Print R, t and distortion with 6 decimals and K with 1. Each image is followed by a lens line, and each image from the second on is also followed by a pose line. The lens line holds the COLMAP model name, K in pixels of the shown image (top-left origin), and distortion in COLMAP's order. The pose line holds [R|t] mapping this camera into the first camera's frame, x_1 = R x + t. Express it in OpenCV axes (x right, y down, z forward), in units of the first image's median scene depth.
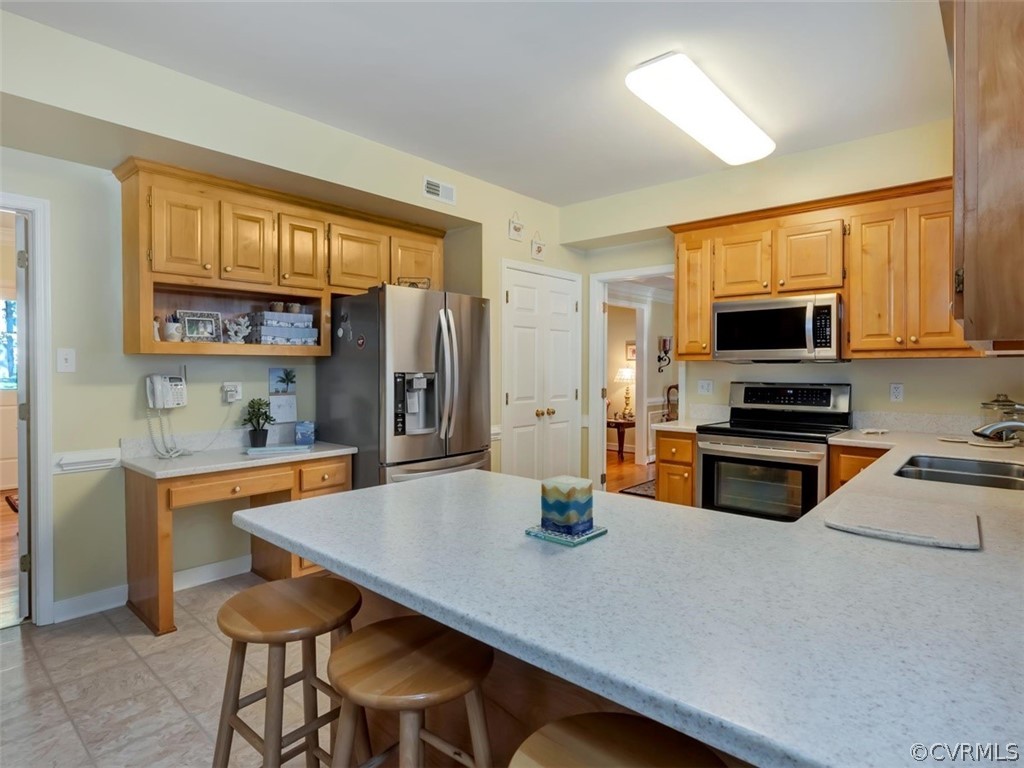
lens RADIAL K [[562.7, 0, 515.4], [0, 562.7, 377.3], [0, 0, 1]] dist [0.003331, 0.000130]
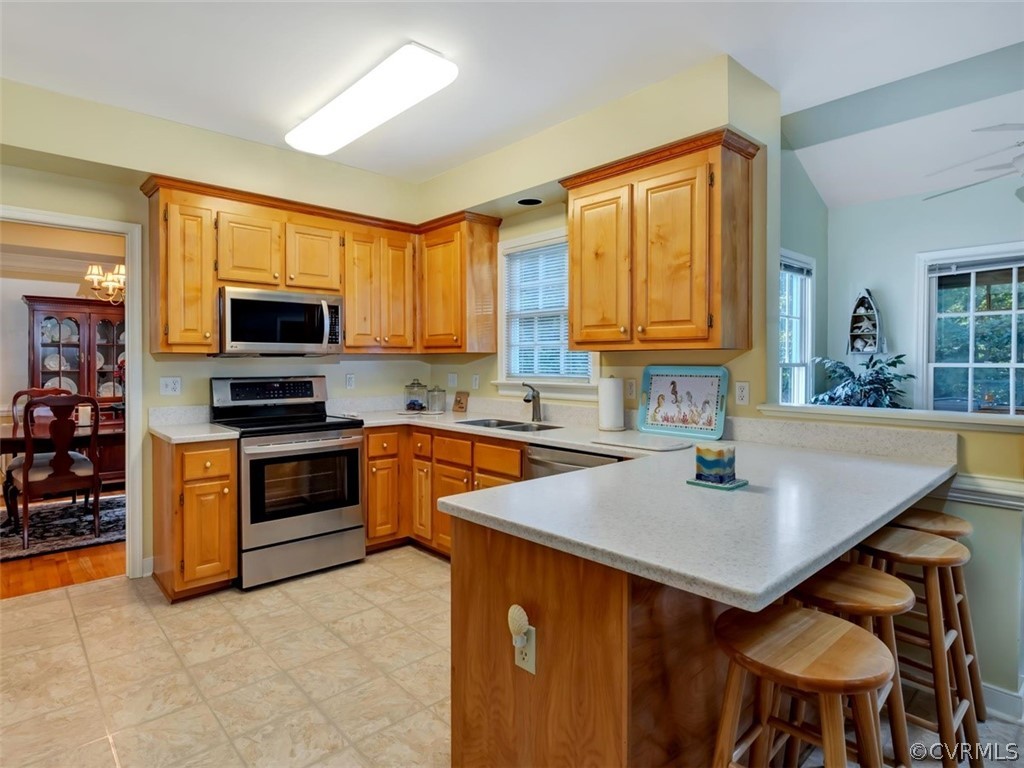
lens RADIAL K [[562.7, 0, 516.8], [0, 562.7, 378.9], [0, 0, 1]] dist [0.003331, 0.000130]
pose [[0.135369, -0.039525, 0.990007, -0.460613], [0.013754, 0.999183, 0.038010, -0.018494], [-0.990700, 0.008471, 0.135802, 0.451956]]
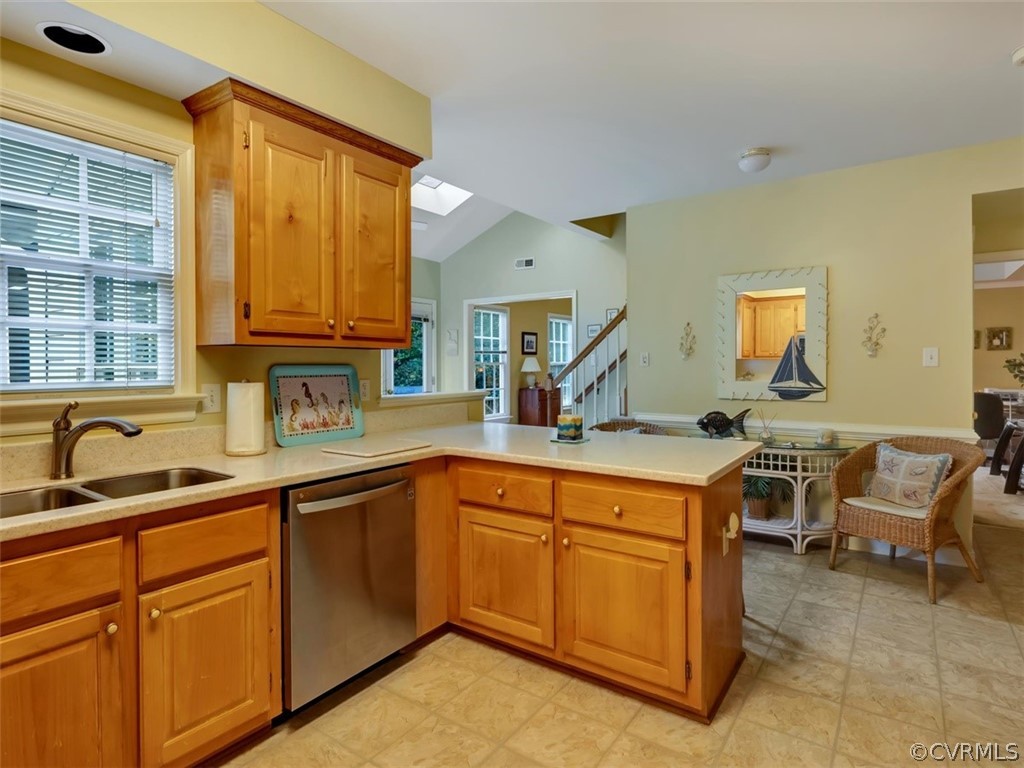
lens RADIAL K [[562.7, 0, 513.1], [0, 562.7, 376.8], [0, 0, 1]] dist [0.003331, 0.000130]
pose [[-0.994330, -0.001315, -0.106327, 0.192780], [-0.004558, 0.999532, 0.030261, -0.011829], [0.106237, 0.030574, -0.993871, 1.088270]]
